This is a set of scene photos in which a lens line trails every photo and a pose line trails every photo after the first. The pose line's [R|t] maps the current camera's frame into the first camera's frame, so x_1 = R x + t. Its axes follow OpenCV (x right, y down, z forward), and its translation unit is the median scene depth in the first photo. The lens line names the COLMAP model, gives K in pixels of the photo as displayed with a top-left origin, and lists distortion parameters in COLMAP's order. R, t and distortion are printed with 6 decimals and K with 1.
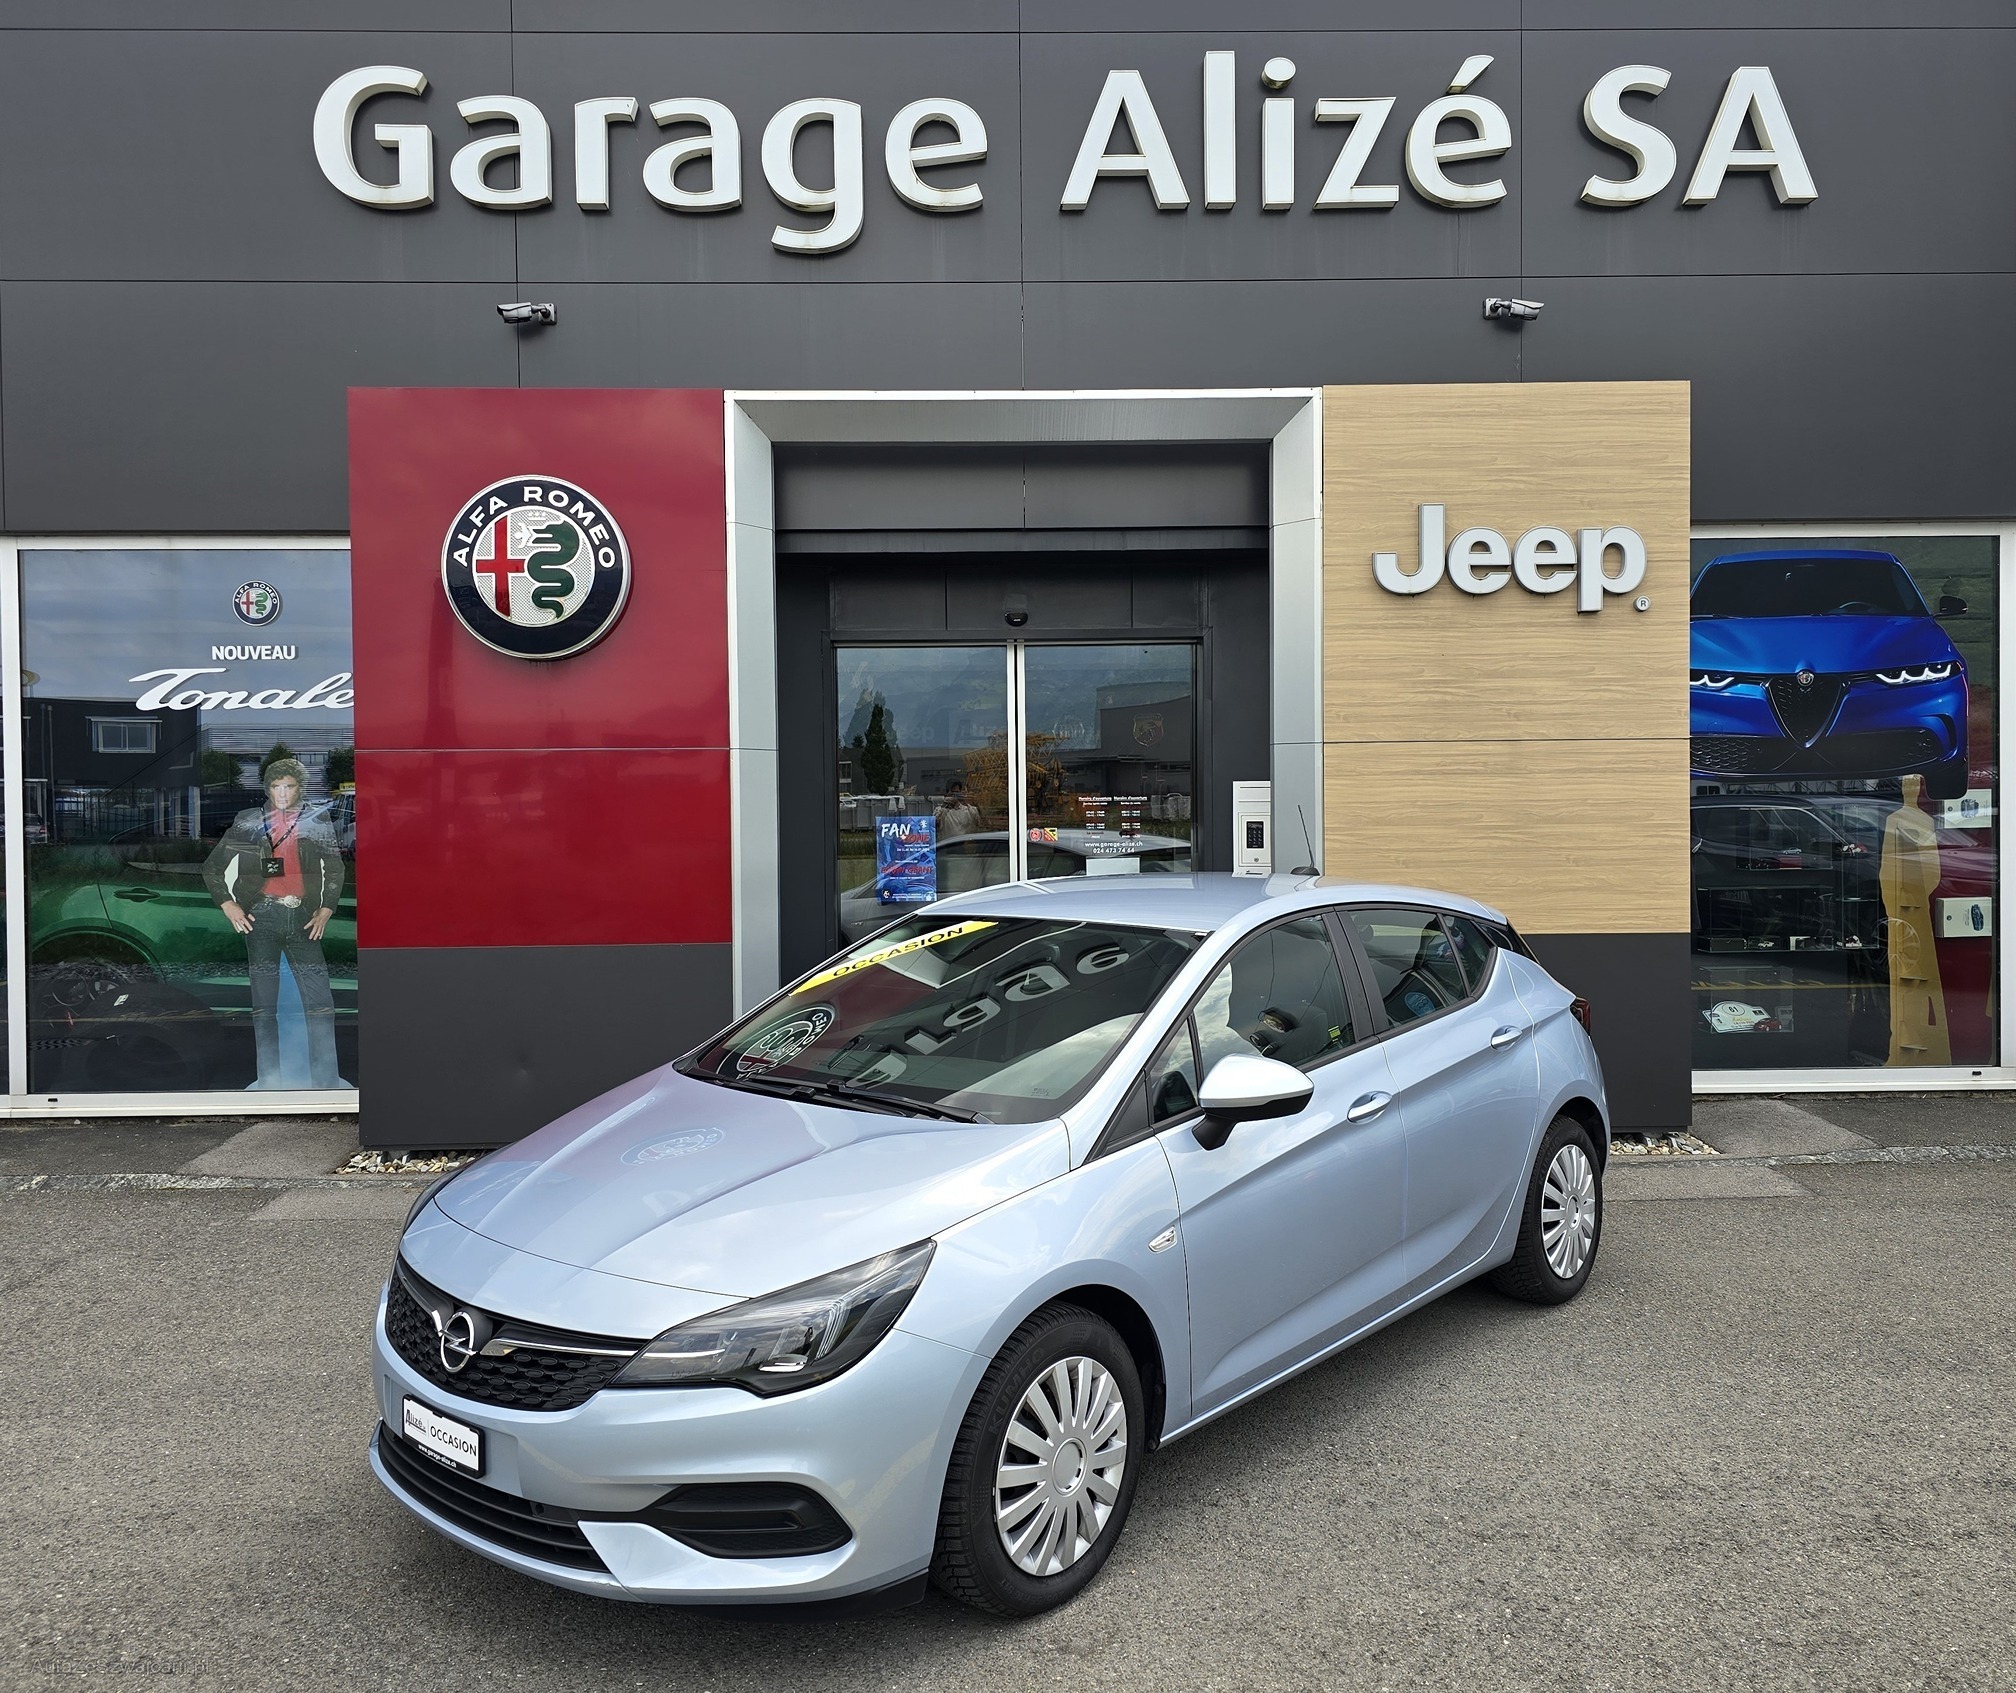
lens RADIAL K [[1546.9, 0, 994.7], [0, 1546.9, 796.8], [0, 0, 1]] dist [0.022407, -0.018126]
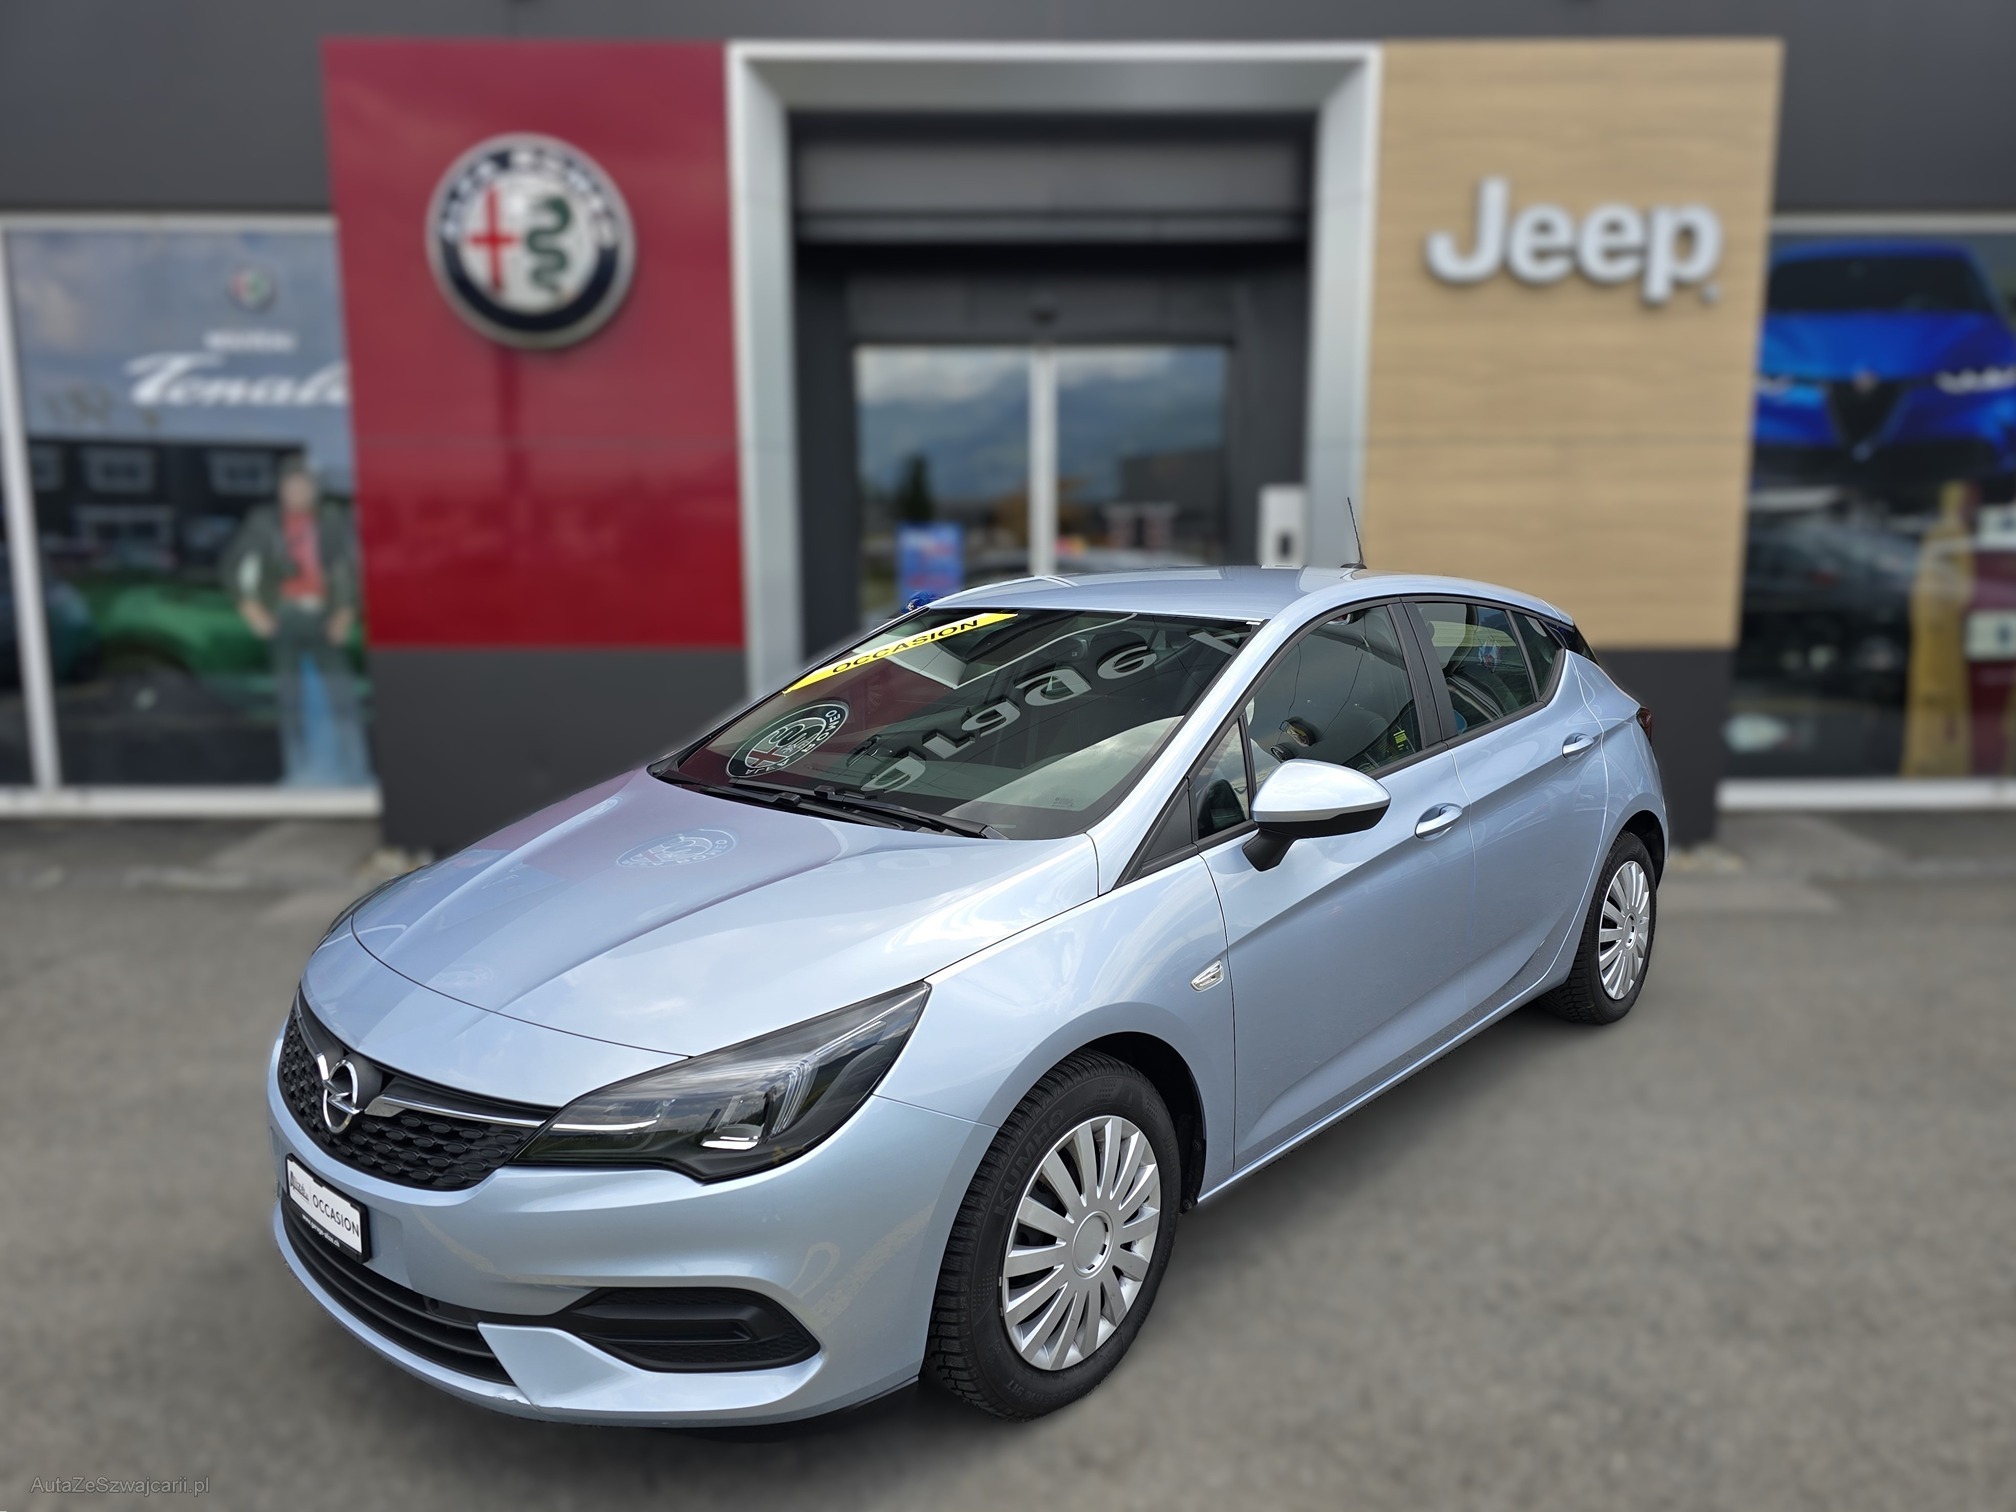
lens RADIAL K [[1377.4, 0, 1008.6], [0, 1377.4, 743.9], [0, 0, 1]] dist [0.021533, -0.042459]
pose [[0.999911, 0.008939, -0.009928, 0.005113], [-0.007378, 0.989050, 0.147394, 0.036604], [0.011137, -0.147308, 0.989028, 0.194415]]
